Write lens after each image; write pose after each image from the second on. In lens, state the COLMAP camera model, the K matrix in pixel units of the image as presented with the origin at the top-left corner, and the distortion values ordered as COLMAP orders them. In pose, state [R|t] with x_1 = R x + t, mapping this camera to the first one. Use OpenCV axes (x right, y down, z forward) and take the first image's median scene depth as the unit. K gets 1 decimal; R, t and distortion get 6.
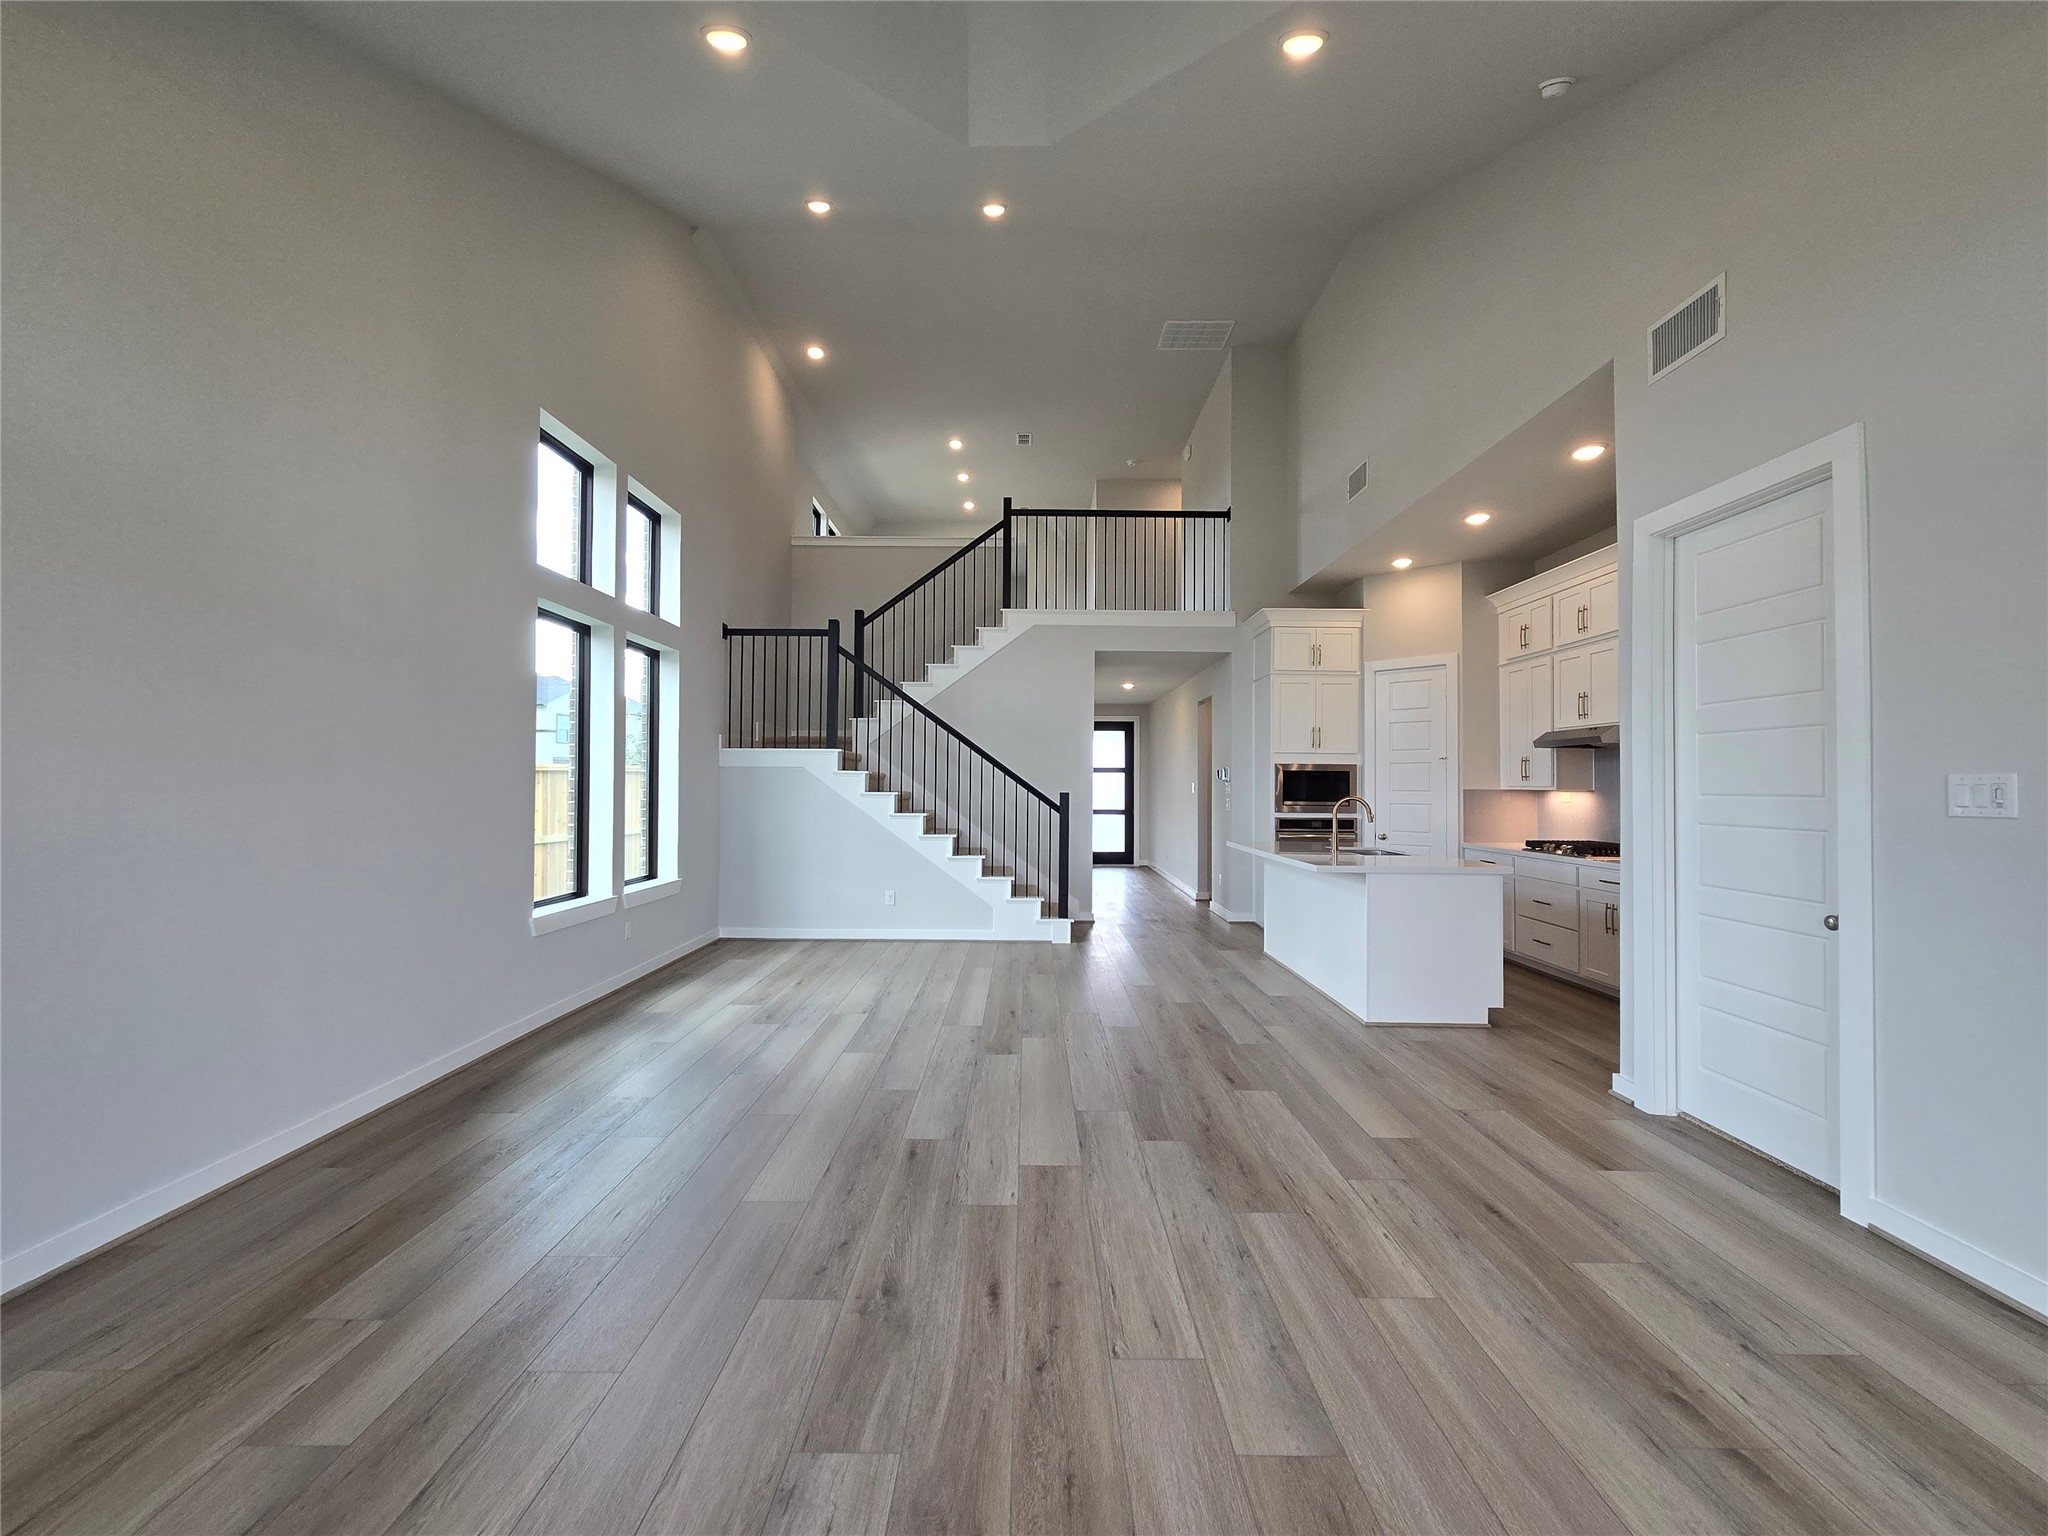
lens RADIAL K [[841.2, 0, 1030.4], [0, 841.2, 772.1], [0, 0, 1]] dist [-0.005509, 0.002223]
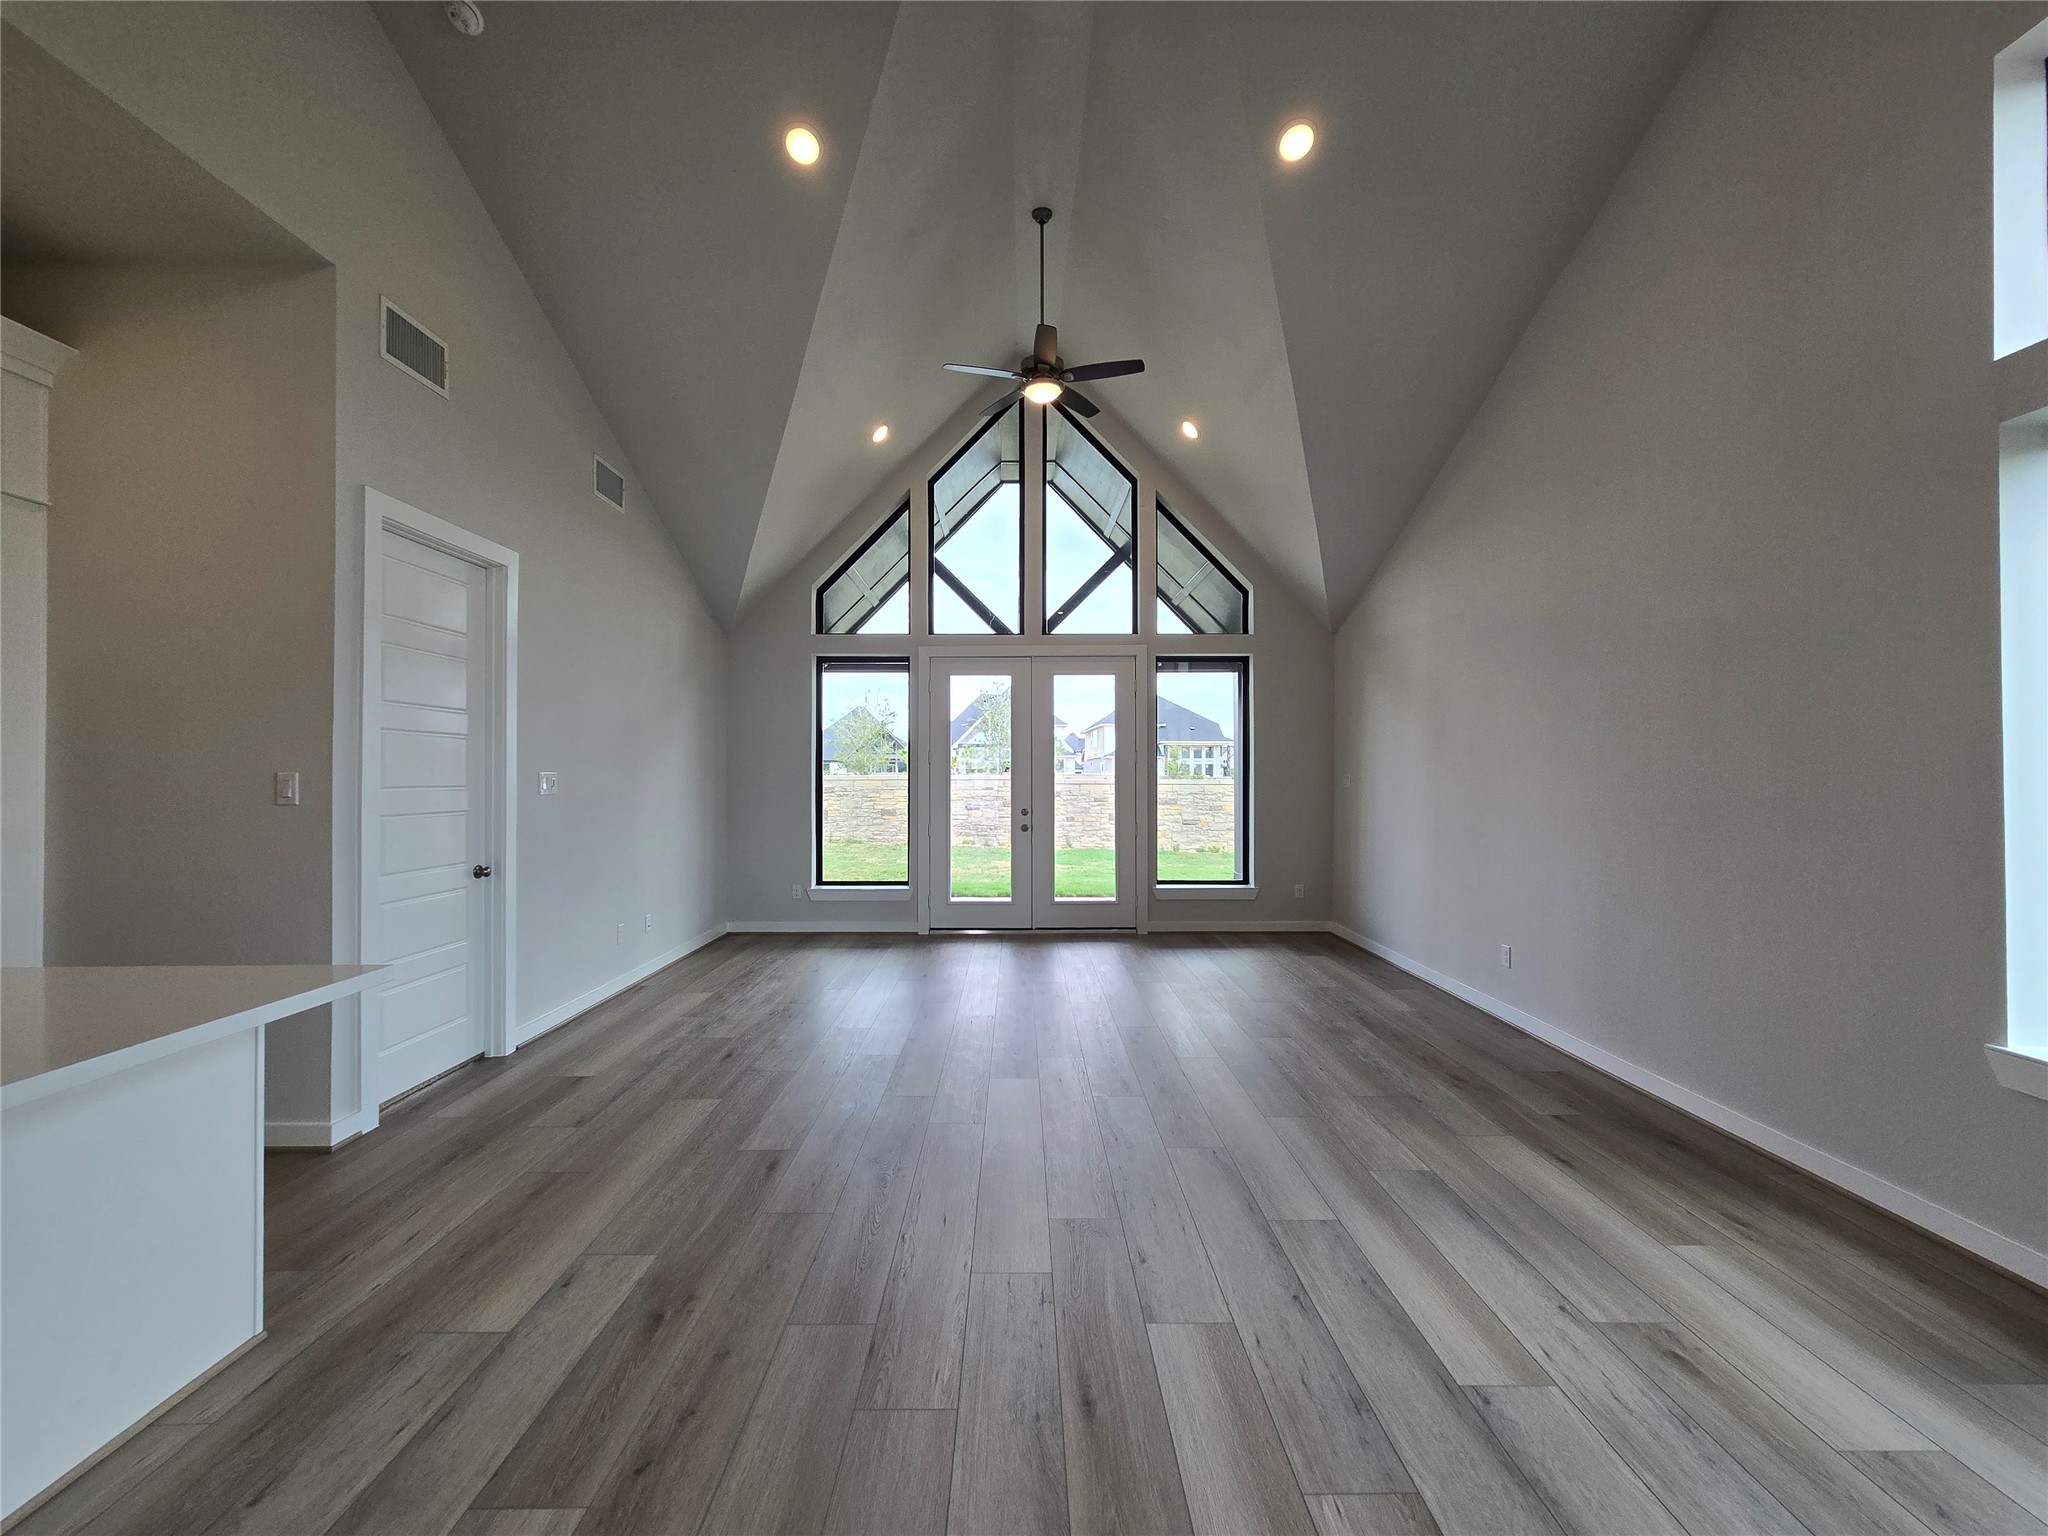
lens RADIAL K [[841.2, 0, 1025.7], [0, 841.2, 765.5], [0, 0, 1]] dist [-0.005509, 0.002223]
pose [[-0.999979, -0.005167, -0.003844, 0.010172], [-0.005059, 0.999605, -0.027635, 0.018722], [0.003985, -0.027615, -0.999611, 1.618458]]
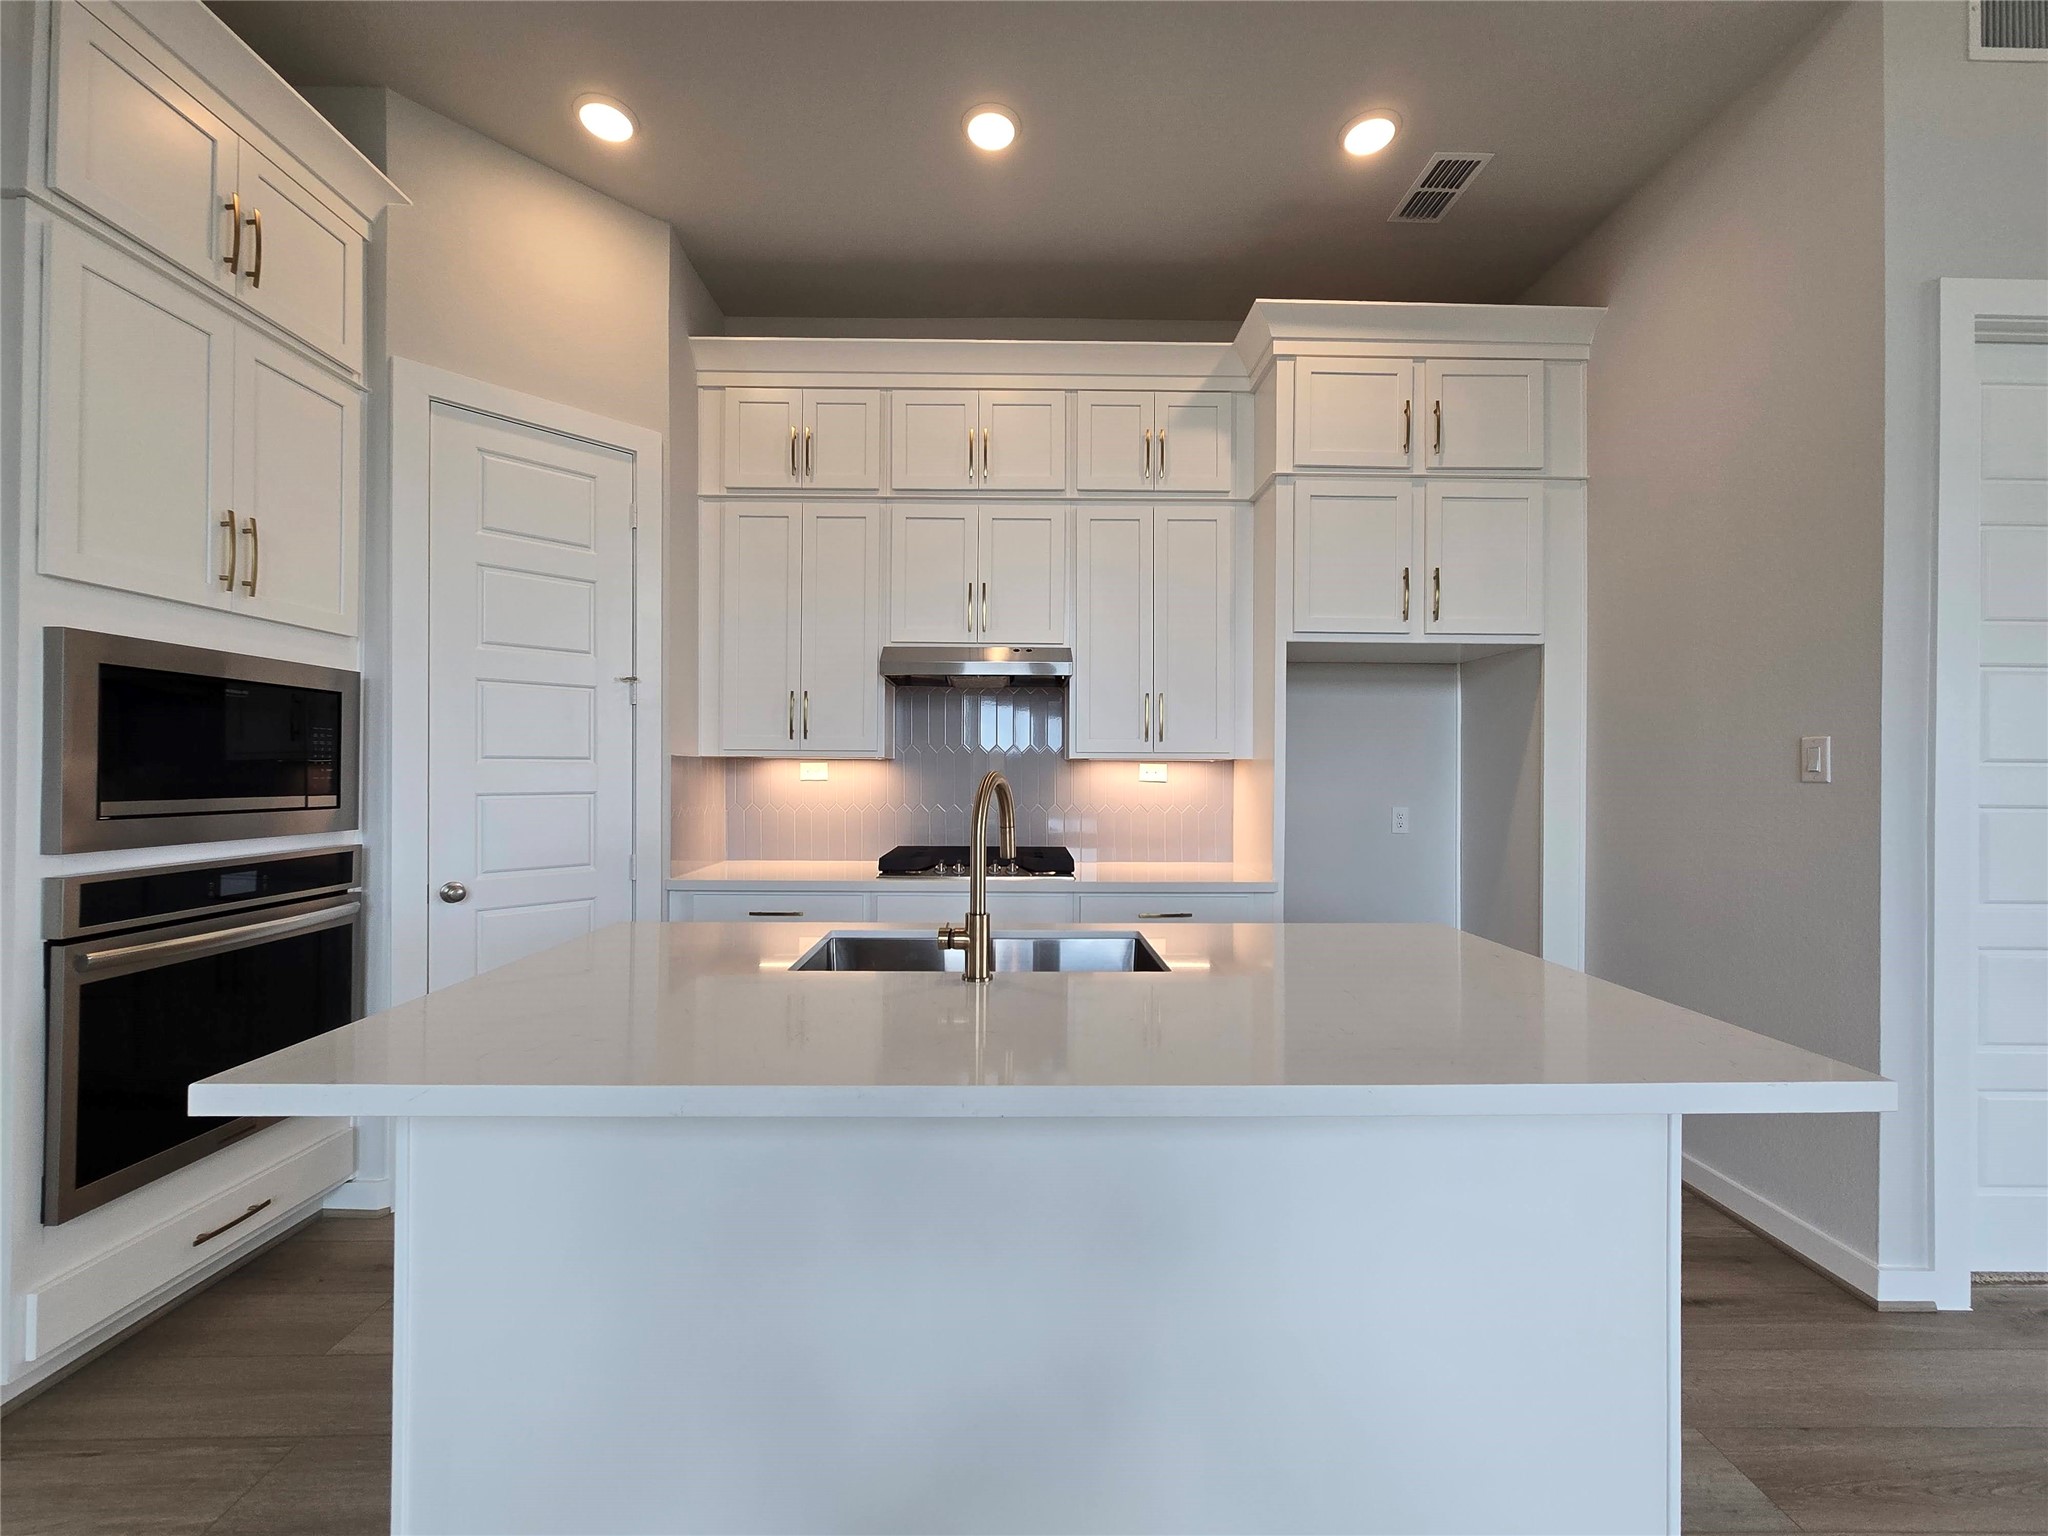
lens RADIAL K [[841.2, 0, 1027.6], [0, 841.2, 766.2], [0, 0, 1]] dist [-0.005509, 0.002223]
pose [[-0.013527, -0.003913, 0.999901, 0.135474], [-0.021649, 0.999759, 0.003620, 0.035077], [-0.999674, -0.021597, -0.013608, 1.381389]]
